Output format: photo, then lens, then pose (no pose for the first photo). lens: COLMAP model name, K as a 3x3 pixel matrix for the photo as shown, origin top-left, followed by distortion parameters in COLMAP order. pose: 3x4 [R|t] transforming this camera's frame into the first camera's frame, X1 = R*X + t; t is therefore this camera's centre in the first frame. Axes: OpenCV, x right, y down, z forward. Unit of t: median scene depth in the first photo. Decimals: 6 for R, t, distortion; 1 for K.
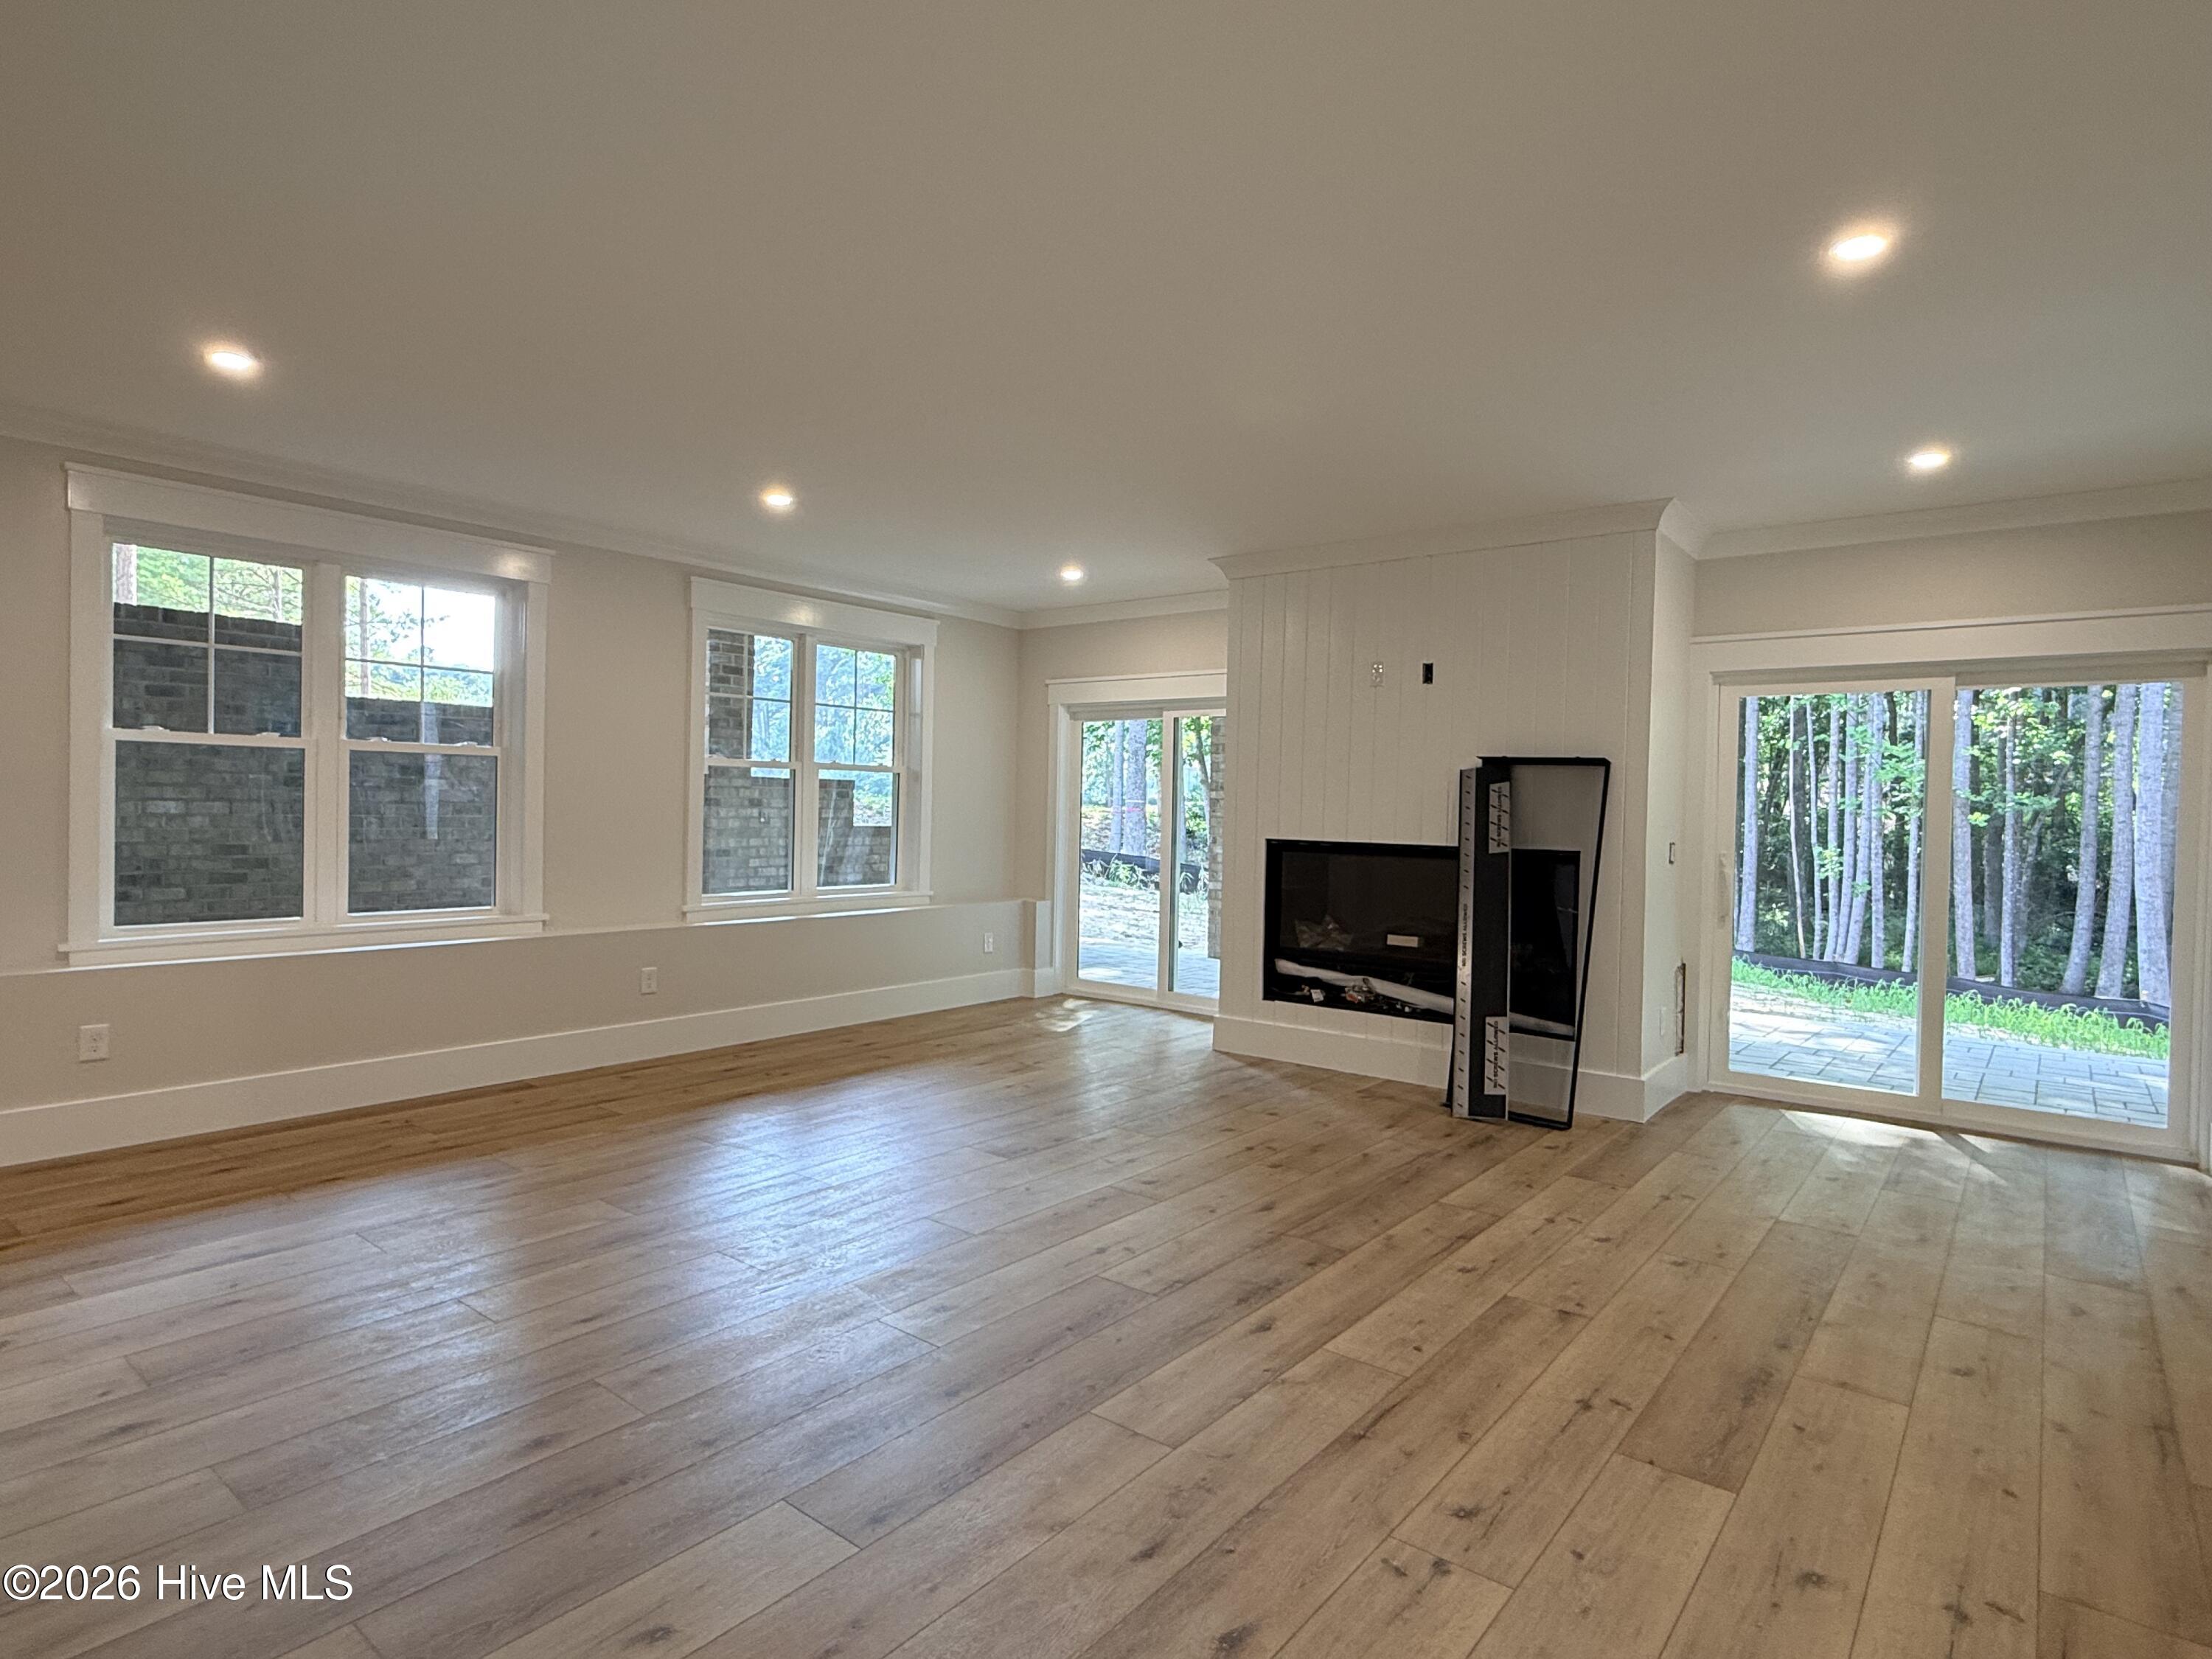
lens RADIAL K [[1187.3, 0, 1106.0], [0, 1187.3, 829.5], [0, 0, 1]] dist [0.001550, -0.000493]
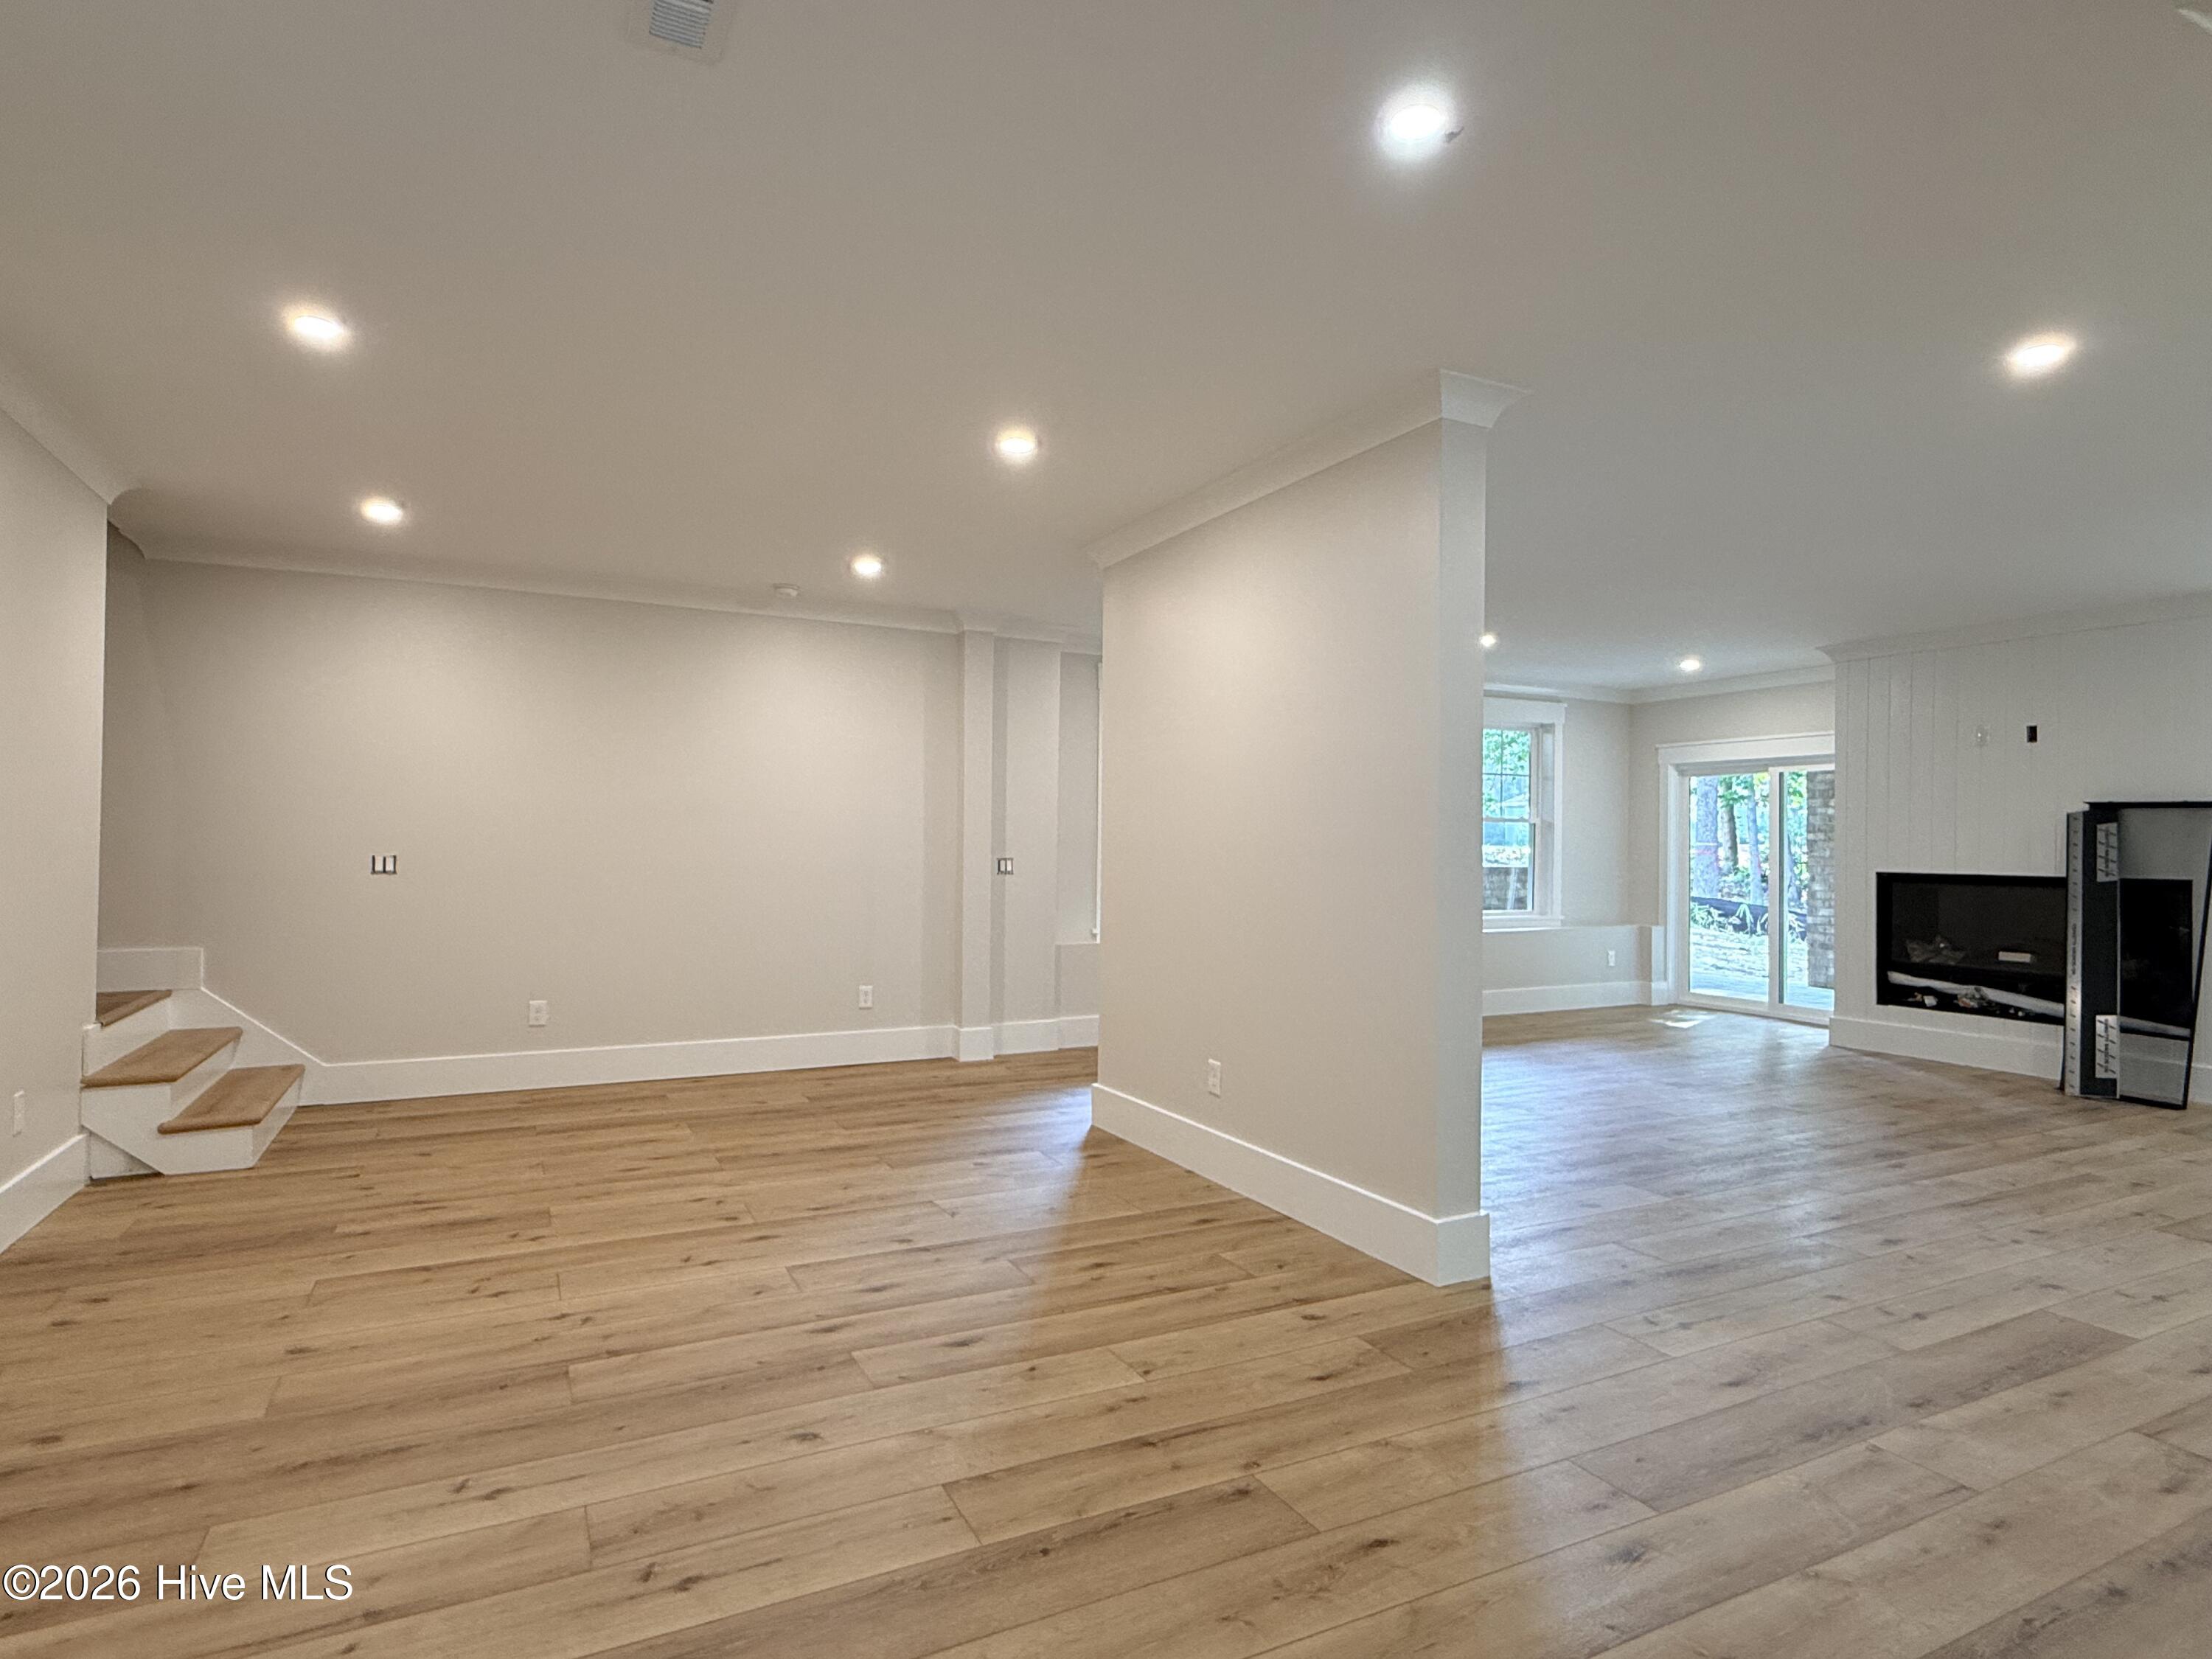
lens RADIAL K [[1187.3, 0, 1106.0], [0, 1187.3, 829.5], [0, 0, 1]] dist [0.001550, -0.000493]
pose [[0.910396, -0.017299, -0.413376, -0.083073], [0.000941, 0.999209, -0.039744, 0.012088], [0.413736, 0.035794, 0.909693, -0.455162]]
